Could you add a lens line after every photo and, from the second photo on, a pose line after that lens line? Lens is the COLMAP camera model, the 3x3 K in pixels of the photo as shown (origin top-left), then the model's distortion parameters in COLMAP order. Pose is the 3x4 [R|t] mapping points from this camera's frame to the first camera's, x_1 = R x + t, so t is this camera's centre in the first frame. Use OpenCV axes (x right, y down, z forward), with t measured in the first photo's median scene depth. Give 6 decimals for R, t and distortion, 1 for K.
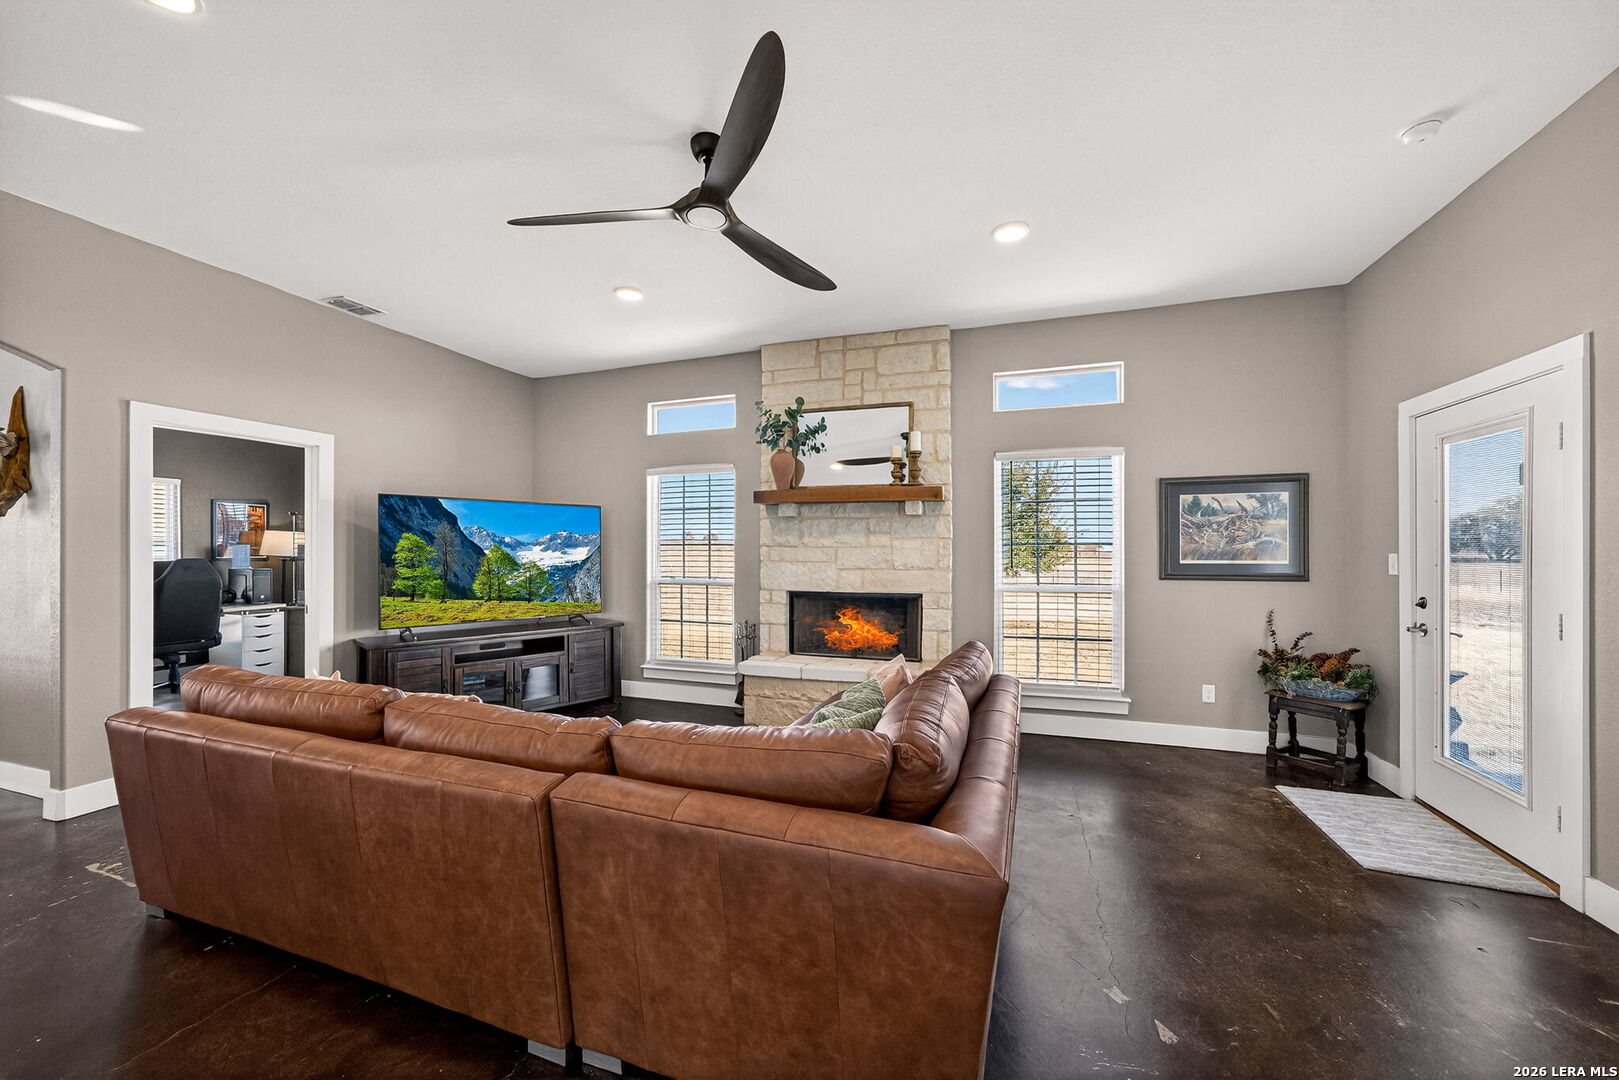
lens RADIAL K [[583.0, 0, 814.3], [0, 583.0, 546.0], [0, 0, 1]] dist [-0.001313, 0.000234]
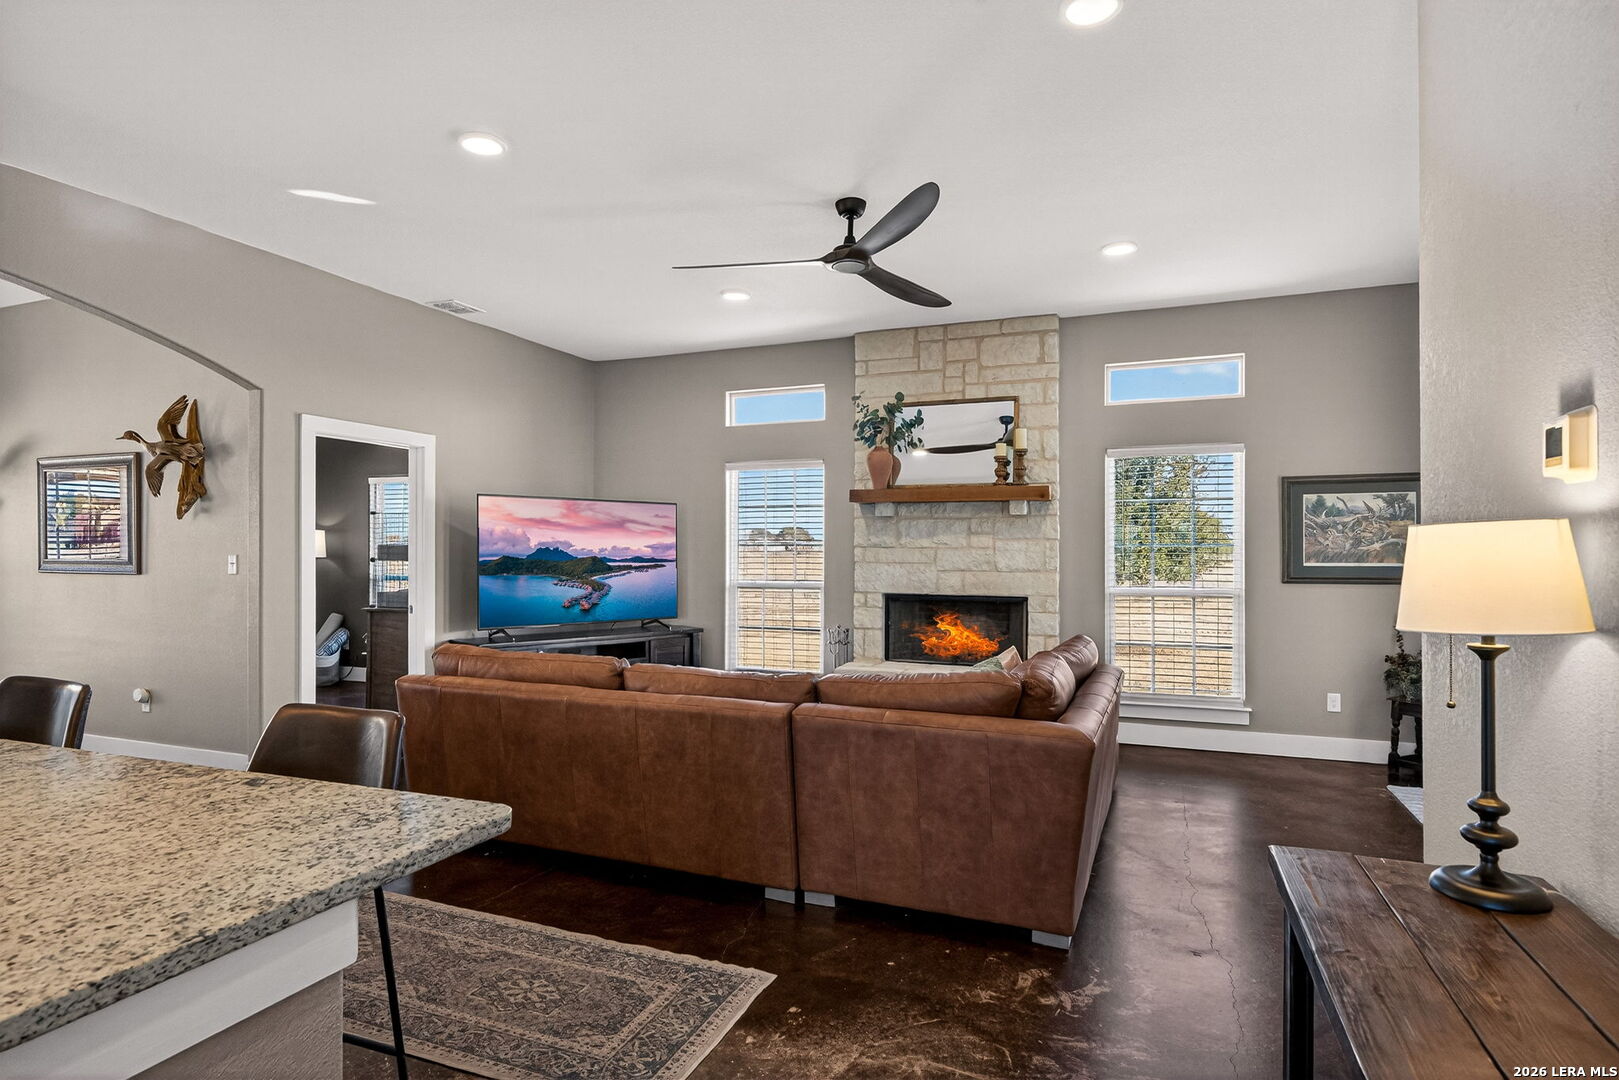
lens RADIAL K [[884.4, 0, 795.6], [0, 884.4, 553.5], [0, 0, 1]] dist [0.017124, -0.002118]
pose [[0.998604, 0.002011, -0.052778, -0.124633], [-0.001452, 0.999942, 0.010640, -0.005032], [0.052796, -0.010548, 0.998550, -0.495498]]
